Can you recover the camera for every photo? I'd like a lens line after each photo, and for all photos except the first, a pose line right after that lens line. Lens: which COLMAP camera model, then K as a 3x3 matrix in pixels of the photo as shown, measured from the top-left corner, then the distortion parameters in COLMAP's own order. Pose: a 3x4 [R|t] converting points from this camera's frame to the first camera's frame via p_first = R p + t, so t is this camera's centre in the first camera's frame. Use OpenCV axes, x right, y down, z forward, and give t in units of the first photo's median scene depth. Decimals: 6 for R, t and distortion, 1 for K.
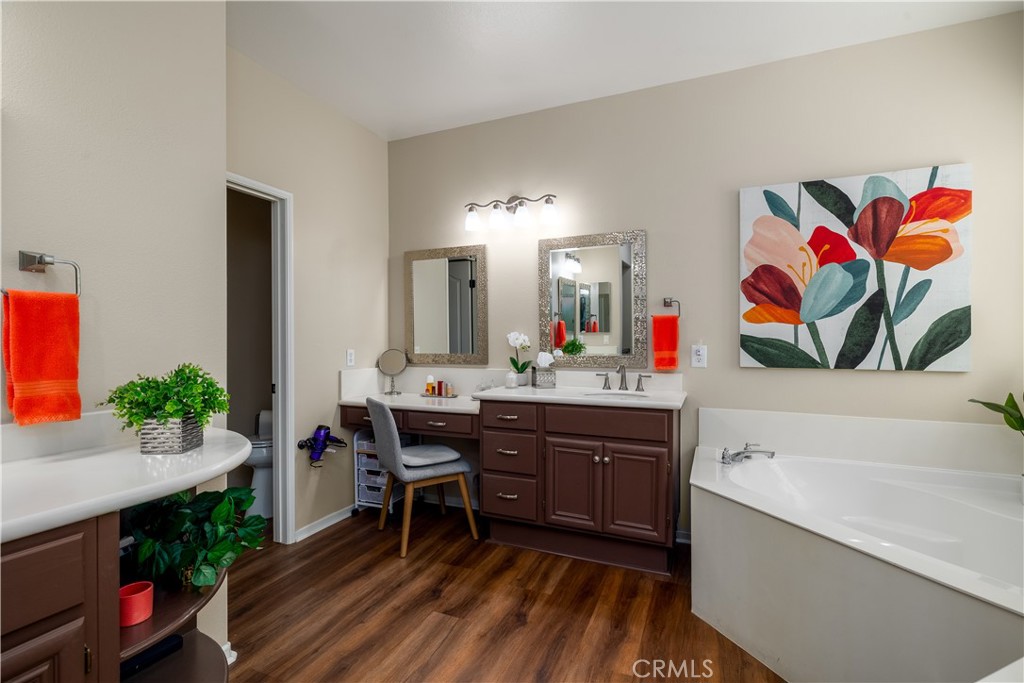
lens RADIAL K [[462.1, 0, 517.1], [0, 462.1, 339.3], [0, 0, 1]] dist [-0.004567, -0.000104]
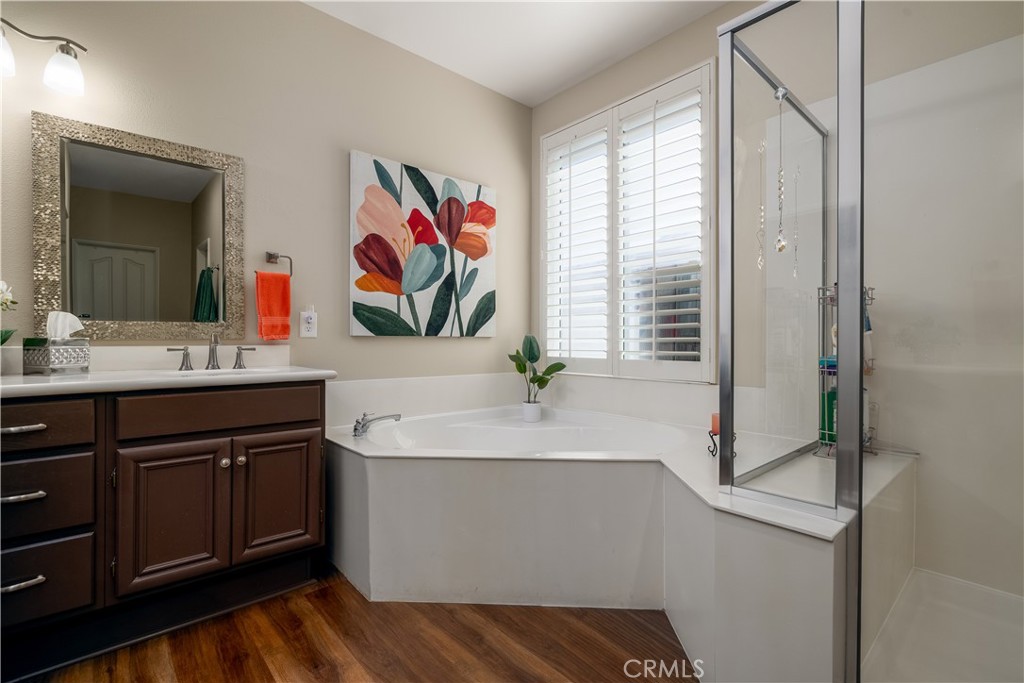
lens RADIAL K [[462.1, 0, 517.1], [0, 462.1, 339.3], [0, 0, 1]] dist [-0.004567, -0.000104]
pose [[0.431671, 0.001316, 0.902030, -0.250179], [0.002912, 0.999992, -0.002852, 0.076562], [-0.902026, 0.003858, 0.431664, 0.301927]]
